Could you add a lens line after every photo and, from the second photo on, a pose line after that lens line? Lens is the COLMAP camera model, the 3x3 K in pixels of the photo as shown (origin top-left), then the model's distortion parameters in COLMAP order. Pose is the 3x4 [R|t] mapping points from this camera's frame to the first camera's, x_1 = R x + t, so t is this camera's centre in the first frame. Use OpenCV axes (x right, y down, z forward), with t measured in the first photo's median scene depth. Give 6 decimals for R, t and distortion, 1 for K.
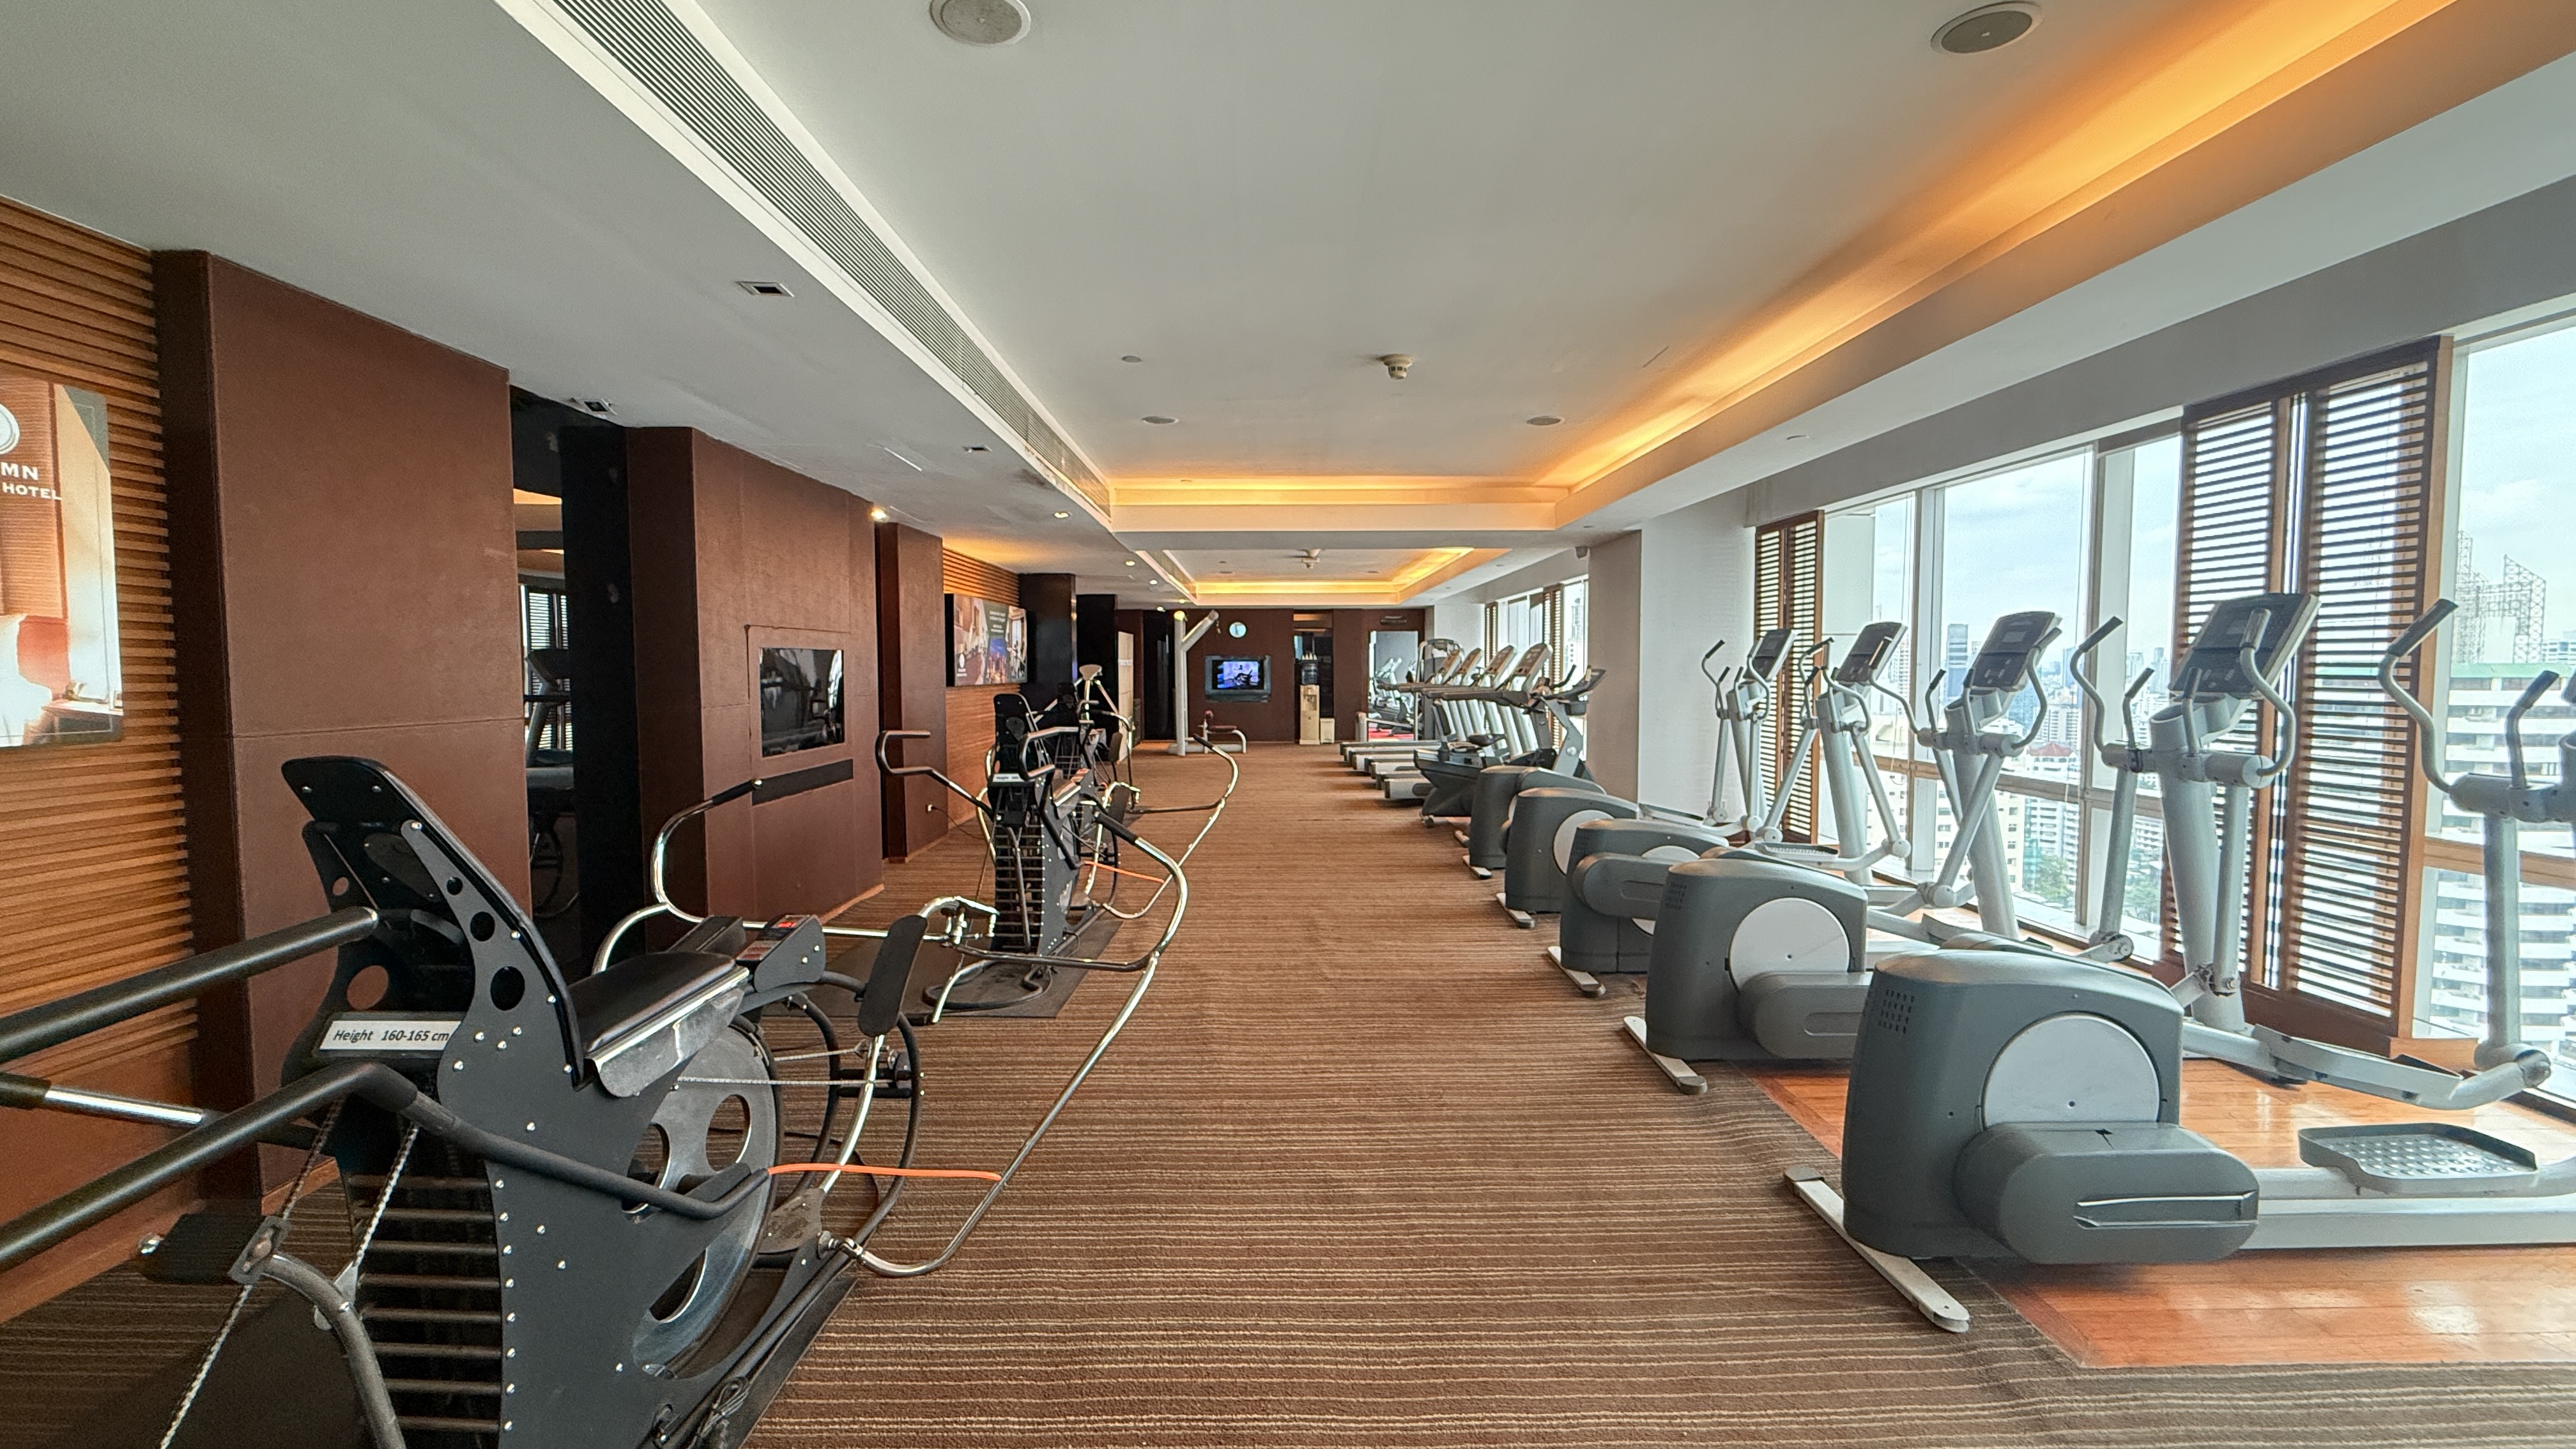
lens RADIAL K [[1033.3, 0, 1284.5], [0, 1033.3, 725.4], [0, 0, 1]] dist [-0.002203, -0.000119]
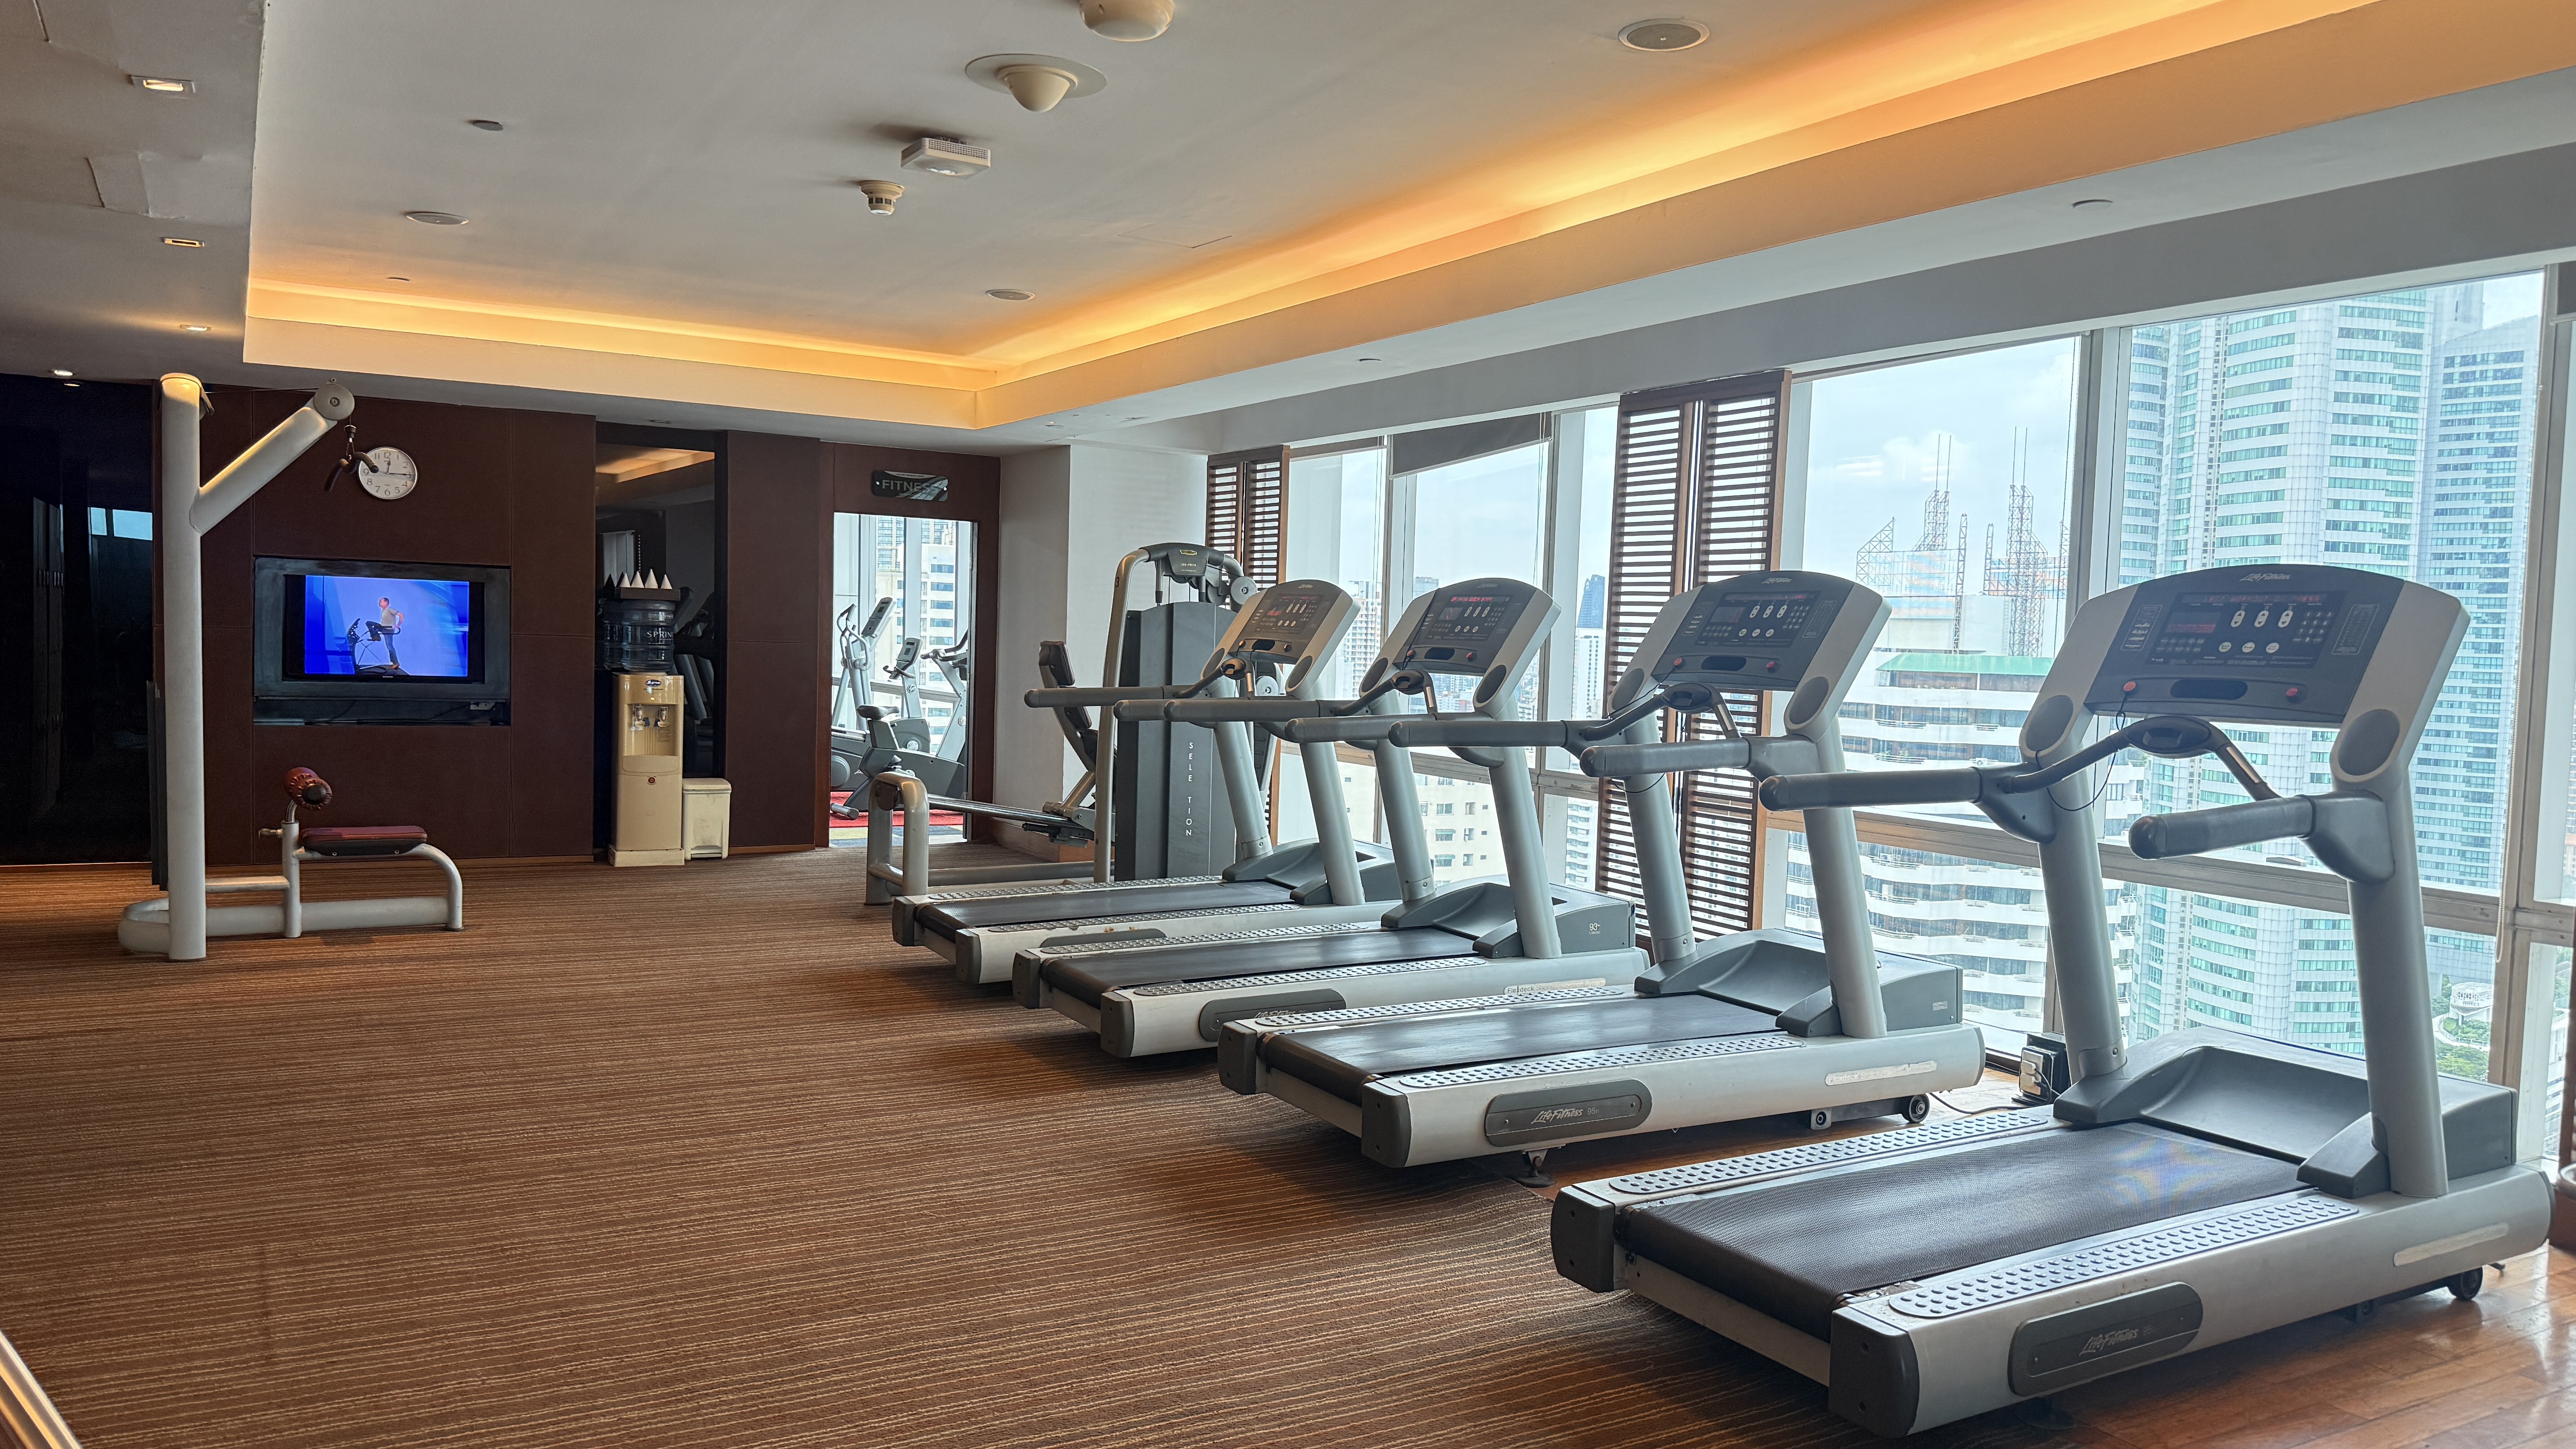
lens RADIAL K [[1804.9, 0, 1288.0], [0, 1804.9, 724.5], [0, 0, 1]] dist [0.007529, 0.002130]
pose [[0.868765, 0.008397, 0.495154, -0.236243], [-0.012718, 0.999905, 0.005356, -0.088758], [-0.495062, -0.010951, 0.868789, 1.356135]]
